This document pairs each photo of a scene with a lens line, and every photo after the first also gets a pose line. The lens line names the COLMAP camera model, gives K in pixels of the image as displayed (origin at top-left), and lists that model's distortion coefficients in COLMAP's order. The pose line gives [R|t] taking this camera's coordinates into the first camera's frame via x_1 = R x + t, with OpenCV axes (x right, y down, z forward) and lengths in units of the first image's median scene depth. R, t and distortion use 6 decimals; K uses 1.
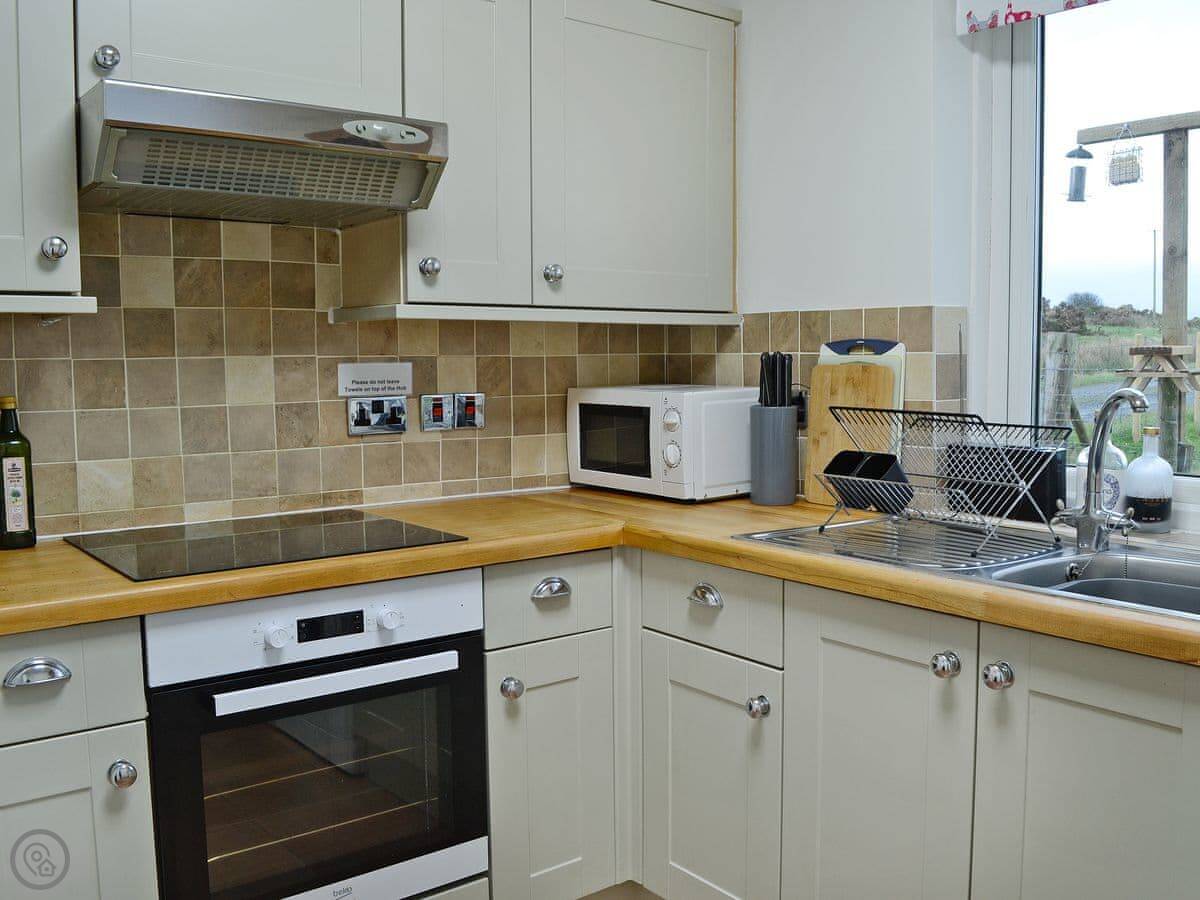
lens RADIAL K [[1224.5, 0, 600.8], [0, 1224.5, 445.1], [0, 0, 1]] dist [-0.081996, 0.009325]
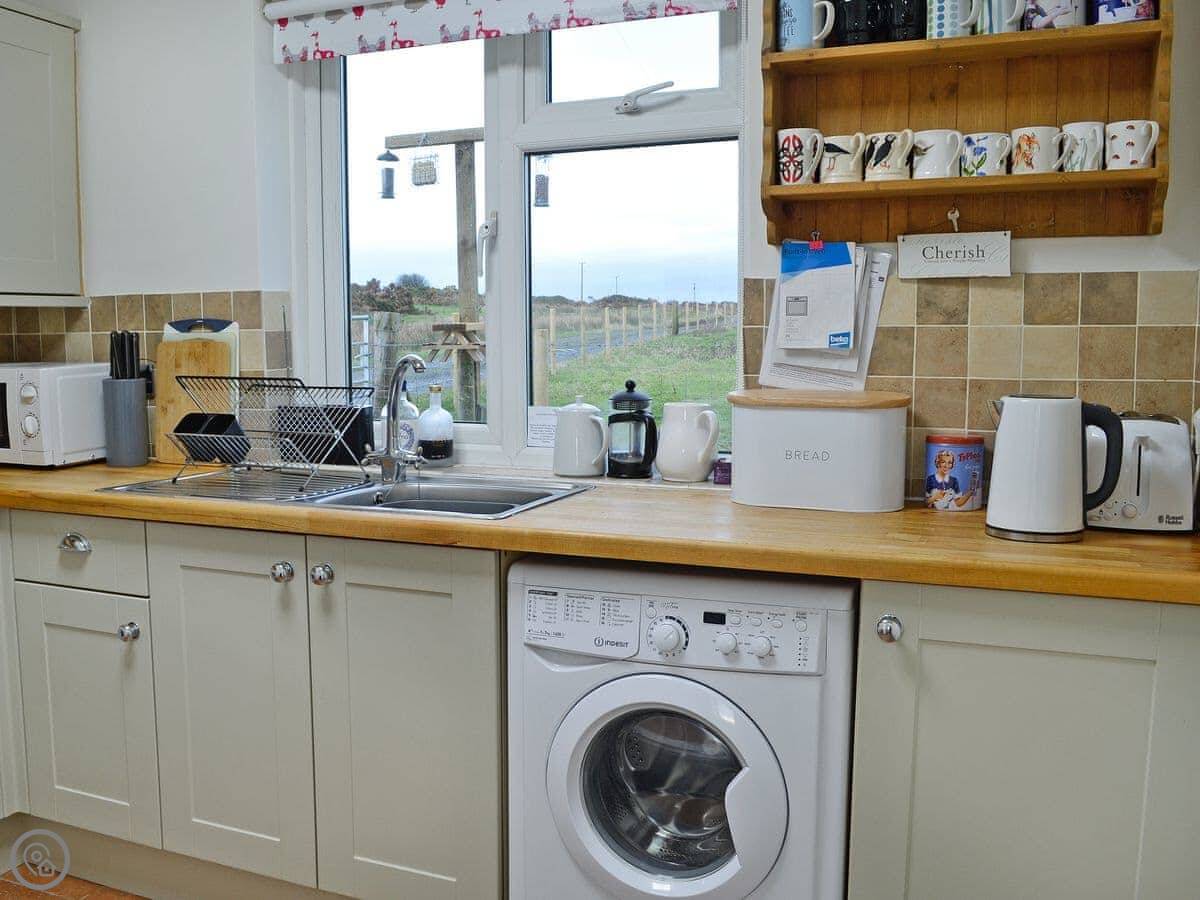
lens RADIAL K [[1224.5, 0, 600.8], [0, 1224.5, 445.1], [0, 0, 1]] dist [-0.081996, 0.009325]
pose [[0.862906, -0.049975, 0.502887, -0.048751], [0.041743, 0.998746, 0.027624, 0.019004], [-0.503637, -0.002845, 0.863911, -0.209729]]
